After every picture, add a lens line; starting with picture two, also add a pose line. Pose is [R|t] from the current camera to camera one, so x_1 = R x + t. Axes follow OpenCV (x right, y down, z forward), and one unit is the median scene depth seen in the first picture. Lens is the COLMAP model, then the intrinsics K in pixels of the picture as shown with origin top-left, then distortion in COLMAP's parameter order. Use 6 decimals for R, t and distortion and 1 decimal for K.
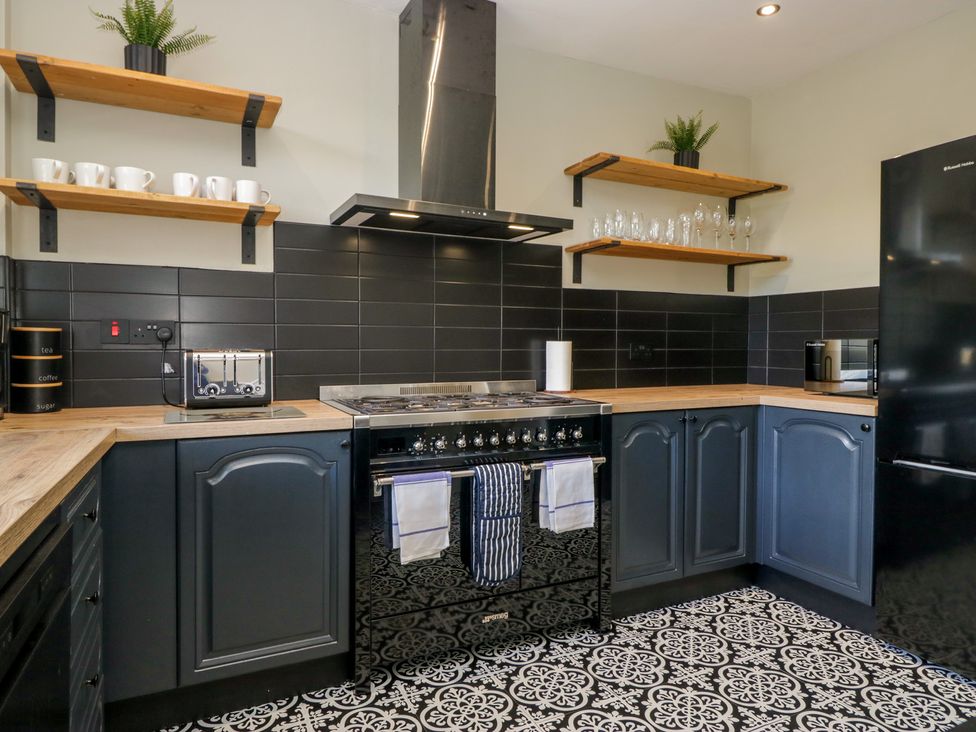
lens RADIAL K [[602.5, 0, 487.9], [0, 602.5, 362.1], [0, 0, 1]] dist [-0.000221, -0.004318]
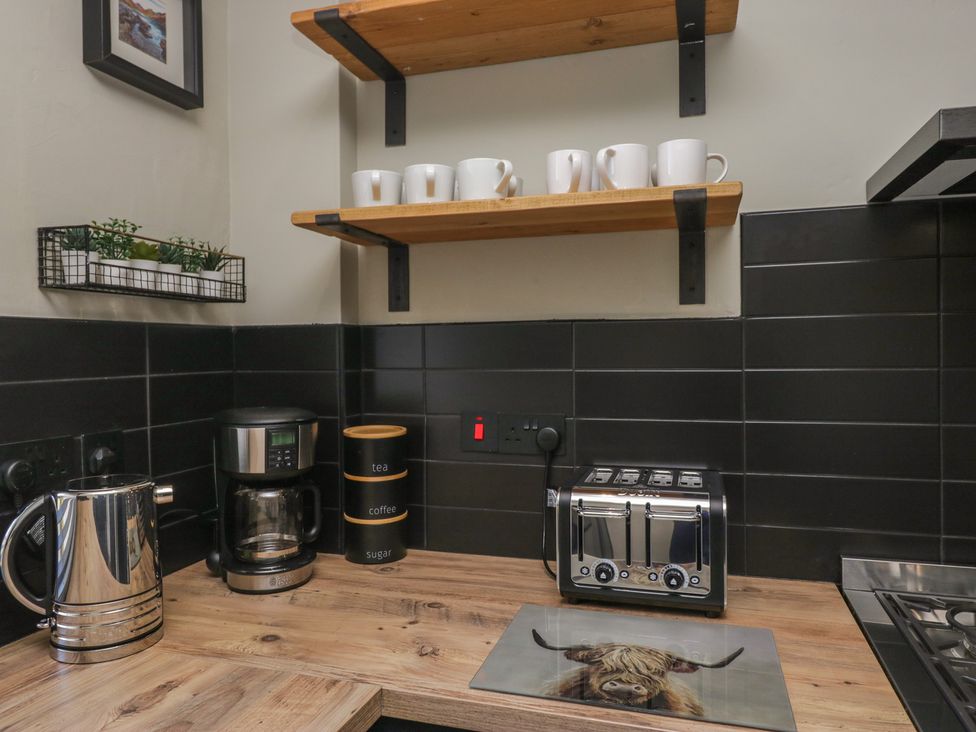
lens RADIAL K [[703.7, 0, 480.5], [0, 703.7, 357.8], [0, 0, 1]] dist [-0.012692, 0.001420]
pose [[0.724801, -0.006668, -0.688926, -0.122035], [-0.012547, 0.999660, -0.022876, -0.107703], [0.688844, 0.025225, 0.724470, 0.468983]]
